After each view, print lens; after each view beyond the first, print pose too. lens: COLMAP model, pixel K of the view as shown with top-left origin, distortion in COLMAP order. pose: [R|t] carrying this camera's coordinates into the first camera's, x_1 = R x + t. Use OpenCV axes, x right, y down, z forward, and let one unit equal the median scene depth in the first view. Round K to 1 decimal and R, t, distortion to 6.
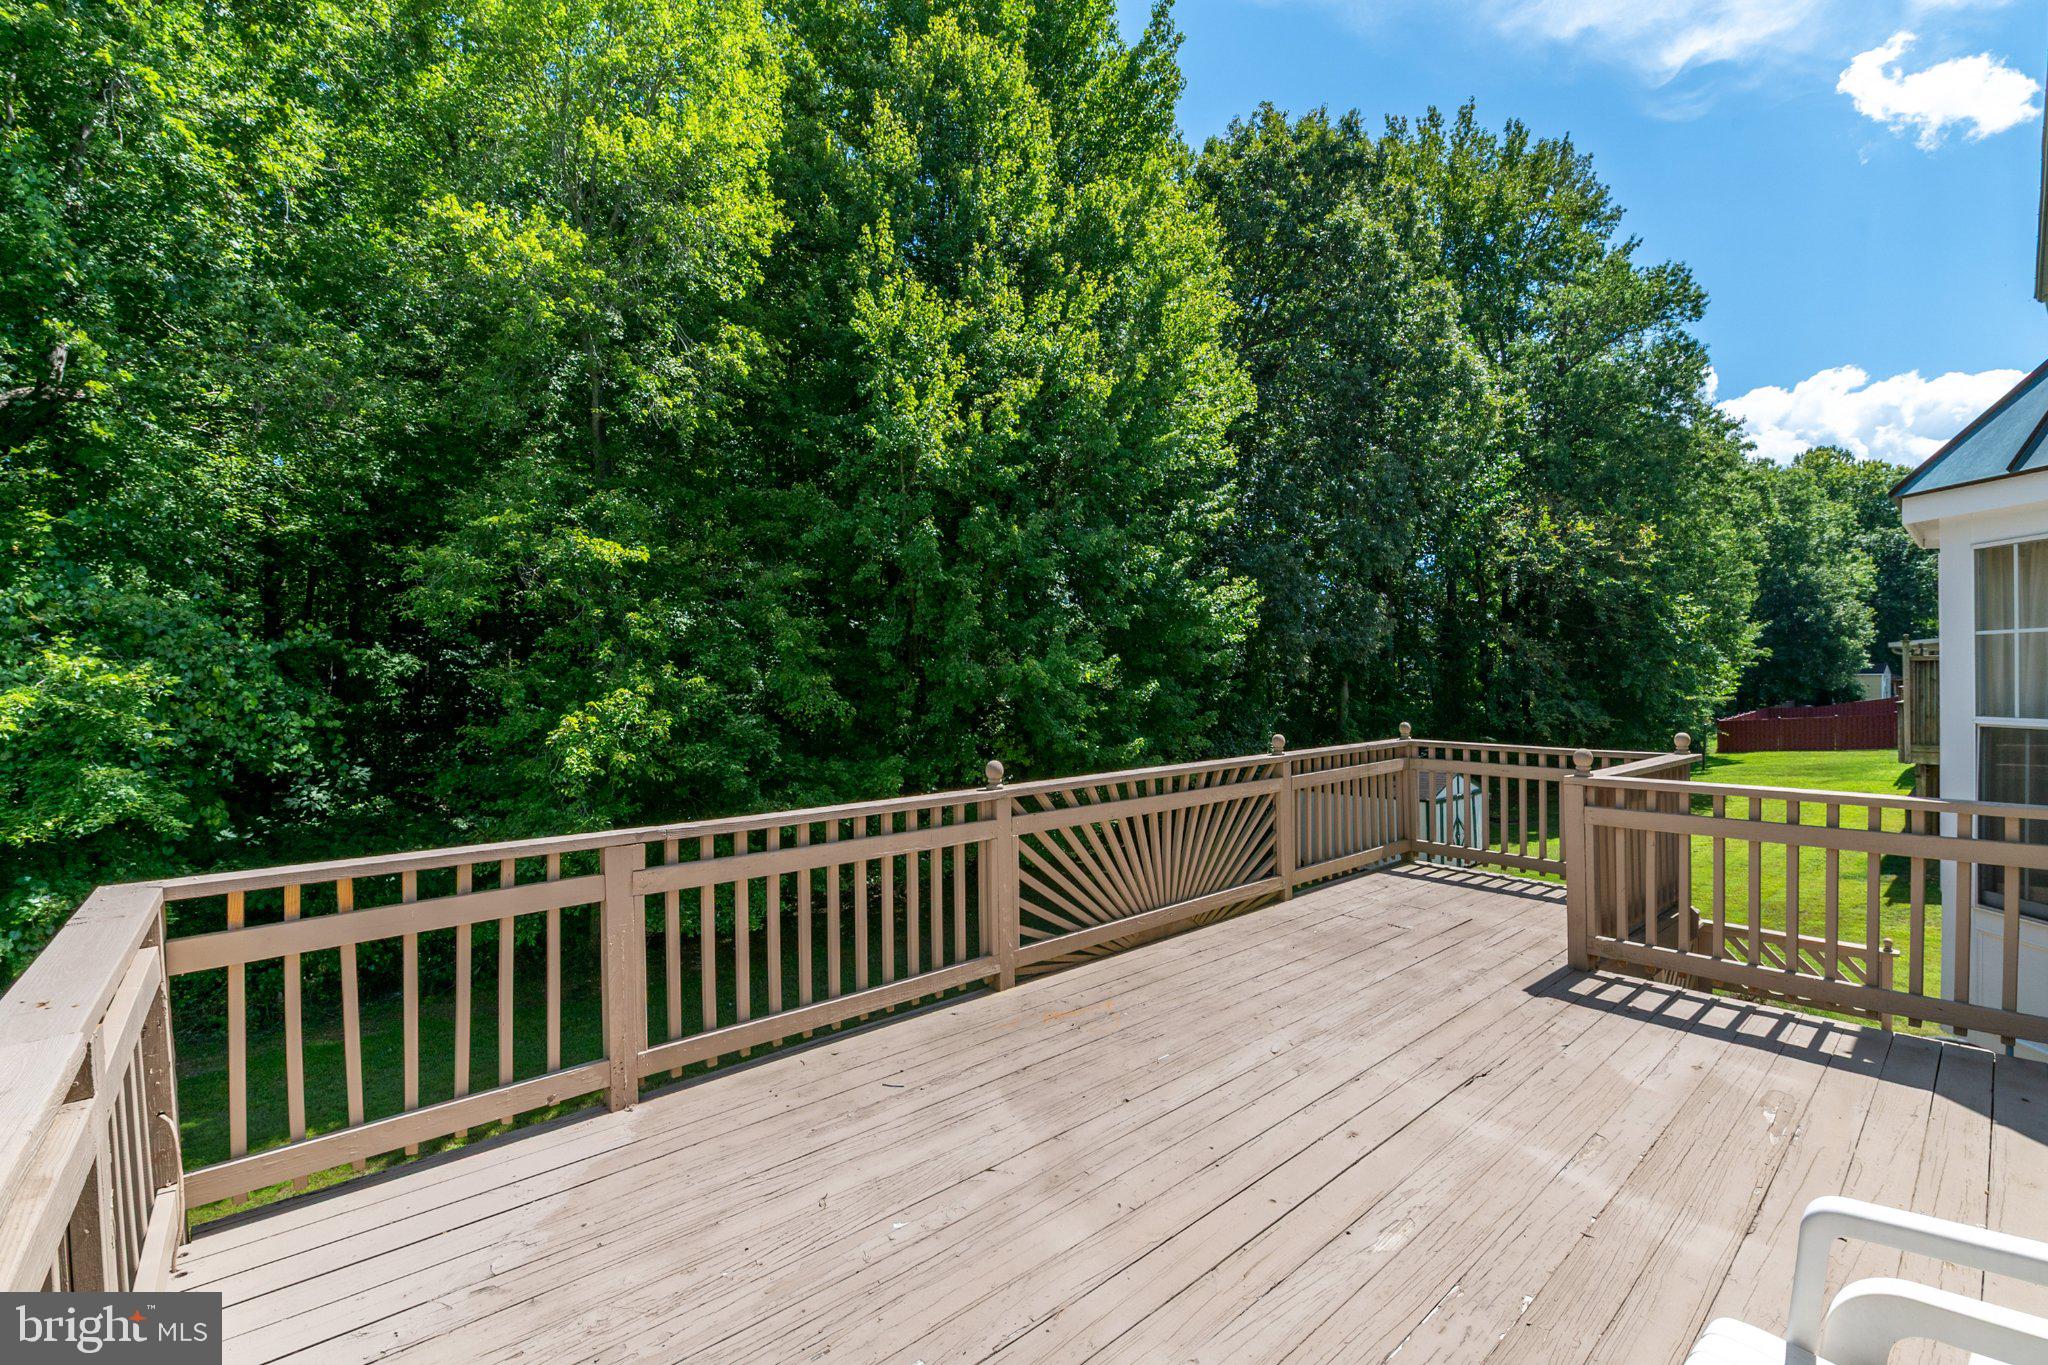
lens RADIAL K [[900.2, 0, 1014.7], [0, 900.2, 683.7], [0, 0, 1]] dist [-0.002257, -0.000449]
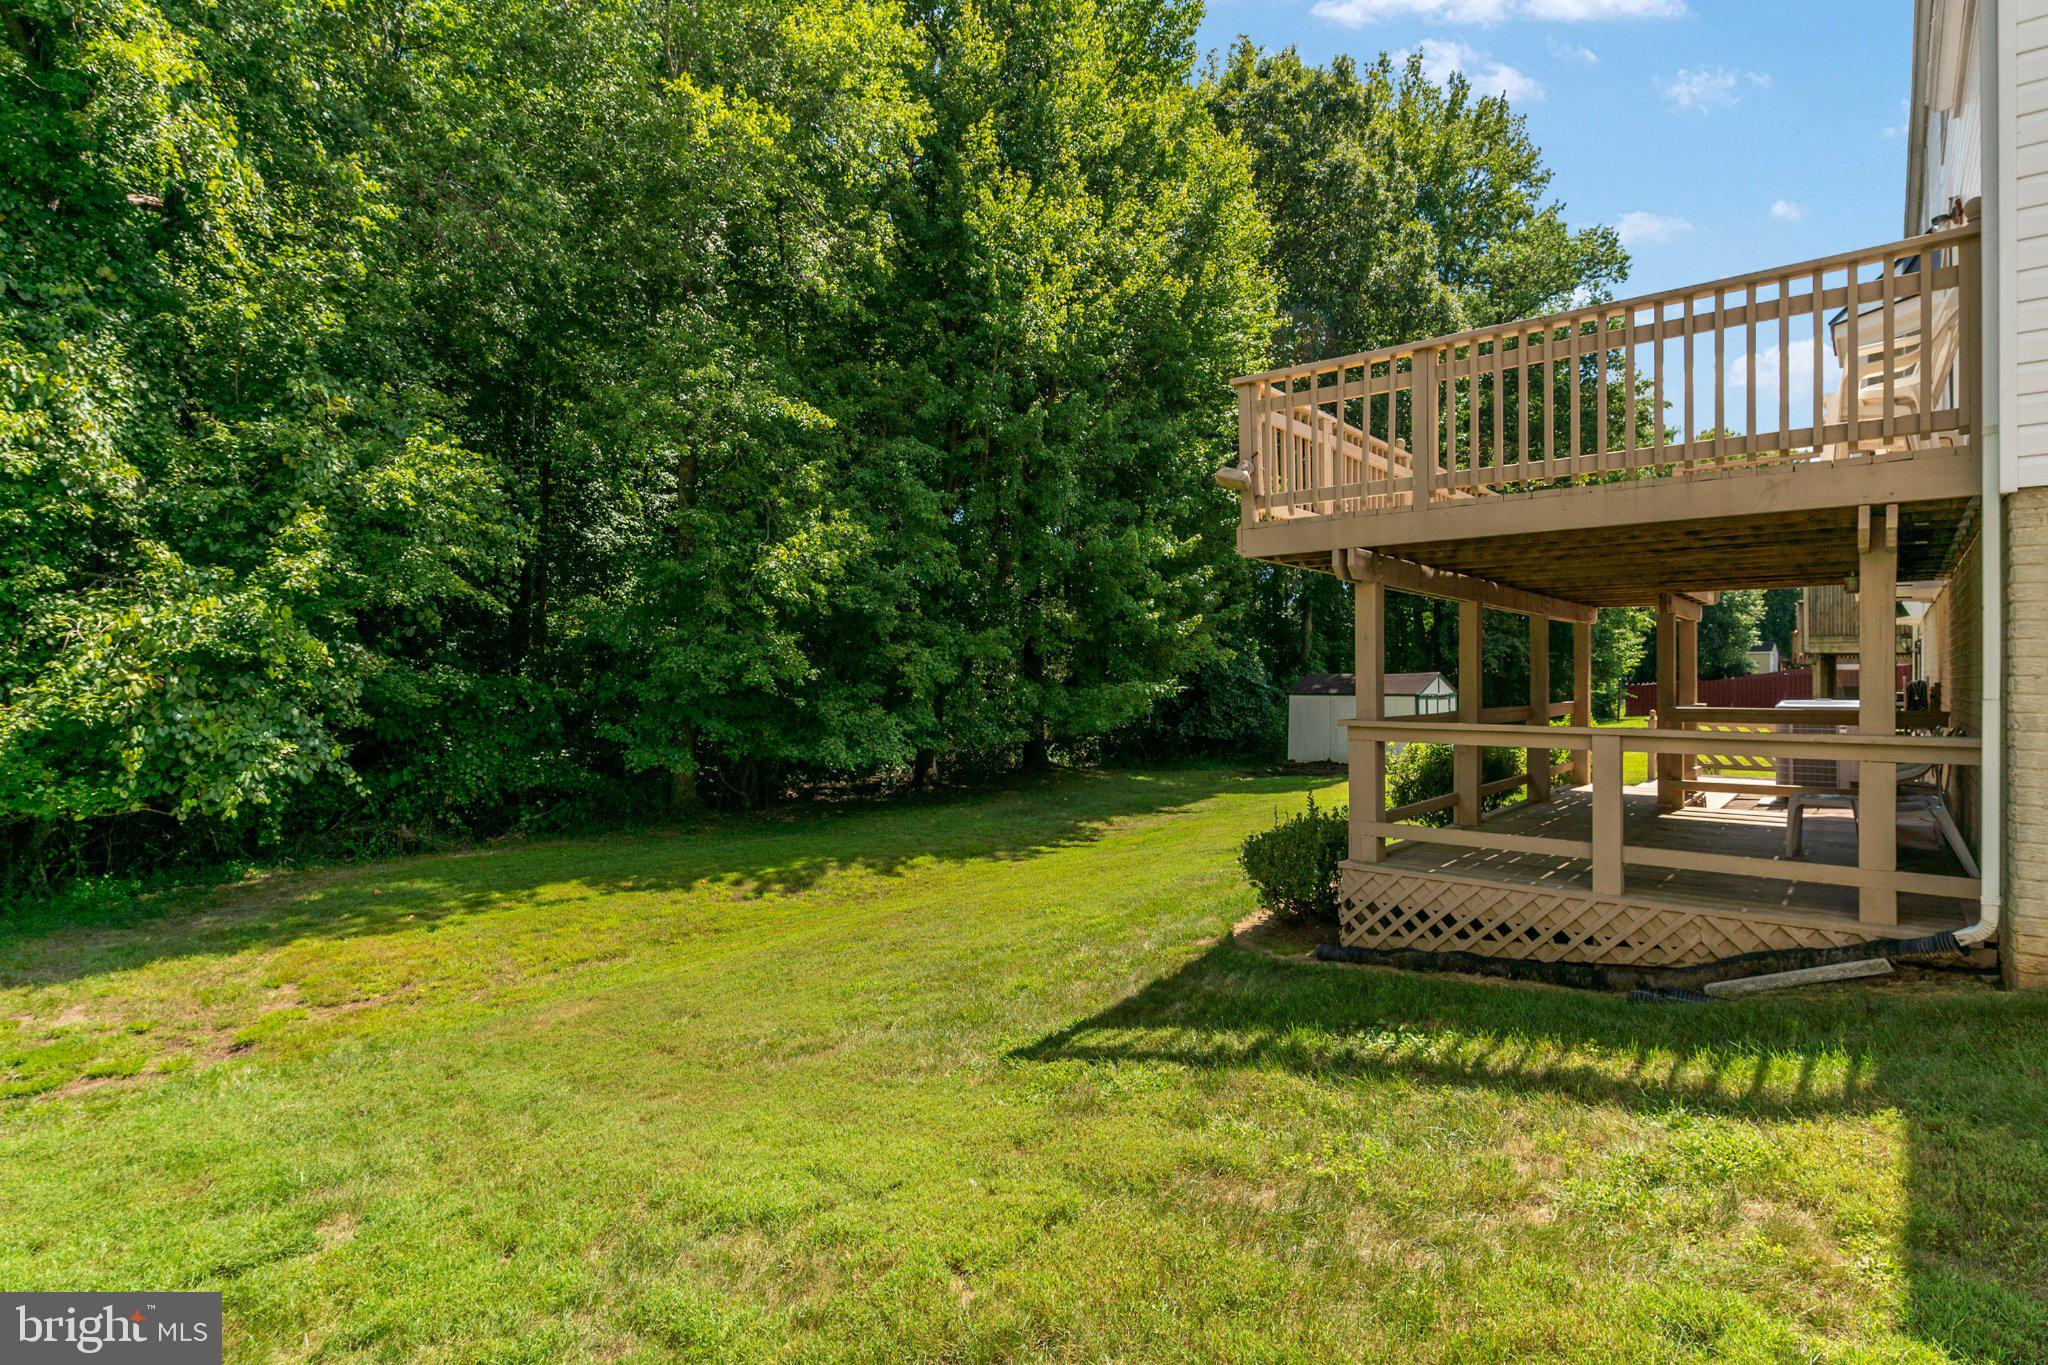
lens RADIAL K [[1085.9, 0, 1024.0], [0, 1085.9, 682.5], [0, 0, 1]] dist [0.017893, 0.000452]
pose [[0.984836, 0.007406, 0.173329, -0.215679], [-0.005832, 0.999937, -0.009585, 0.116285], [-0.173389, 0.008428, 0.984817, -0.198590]]
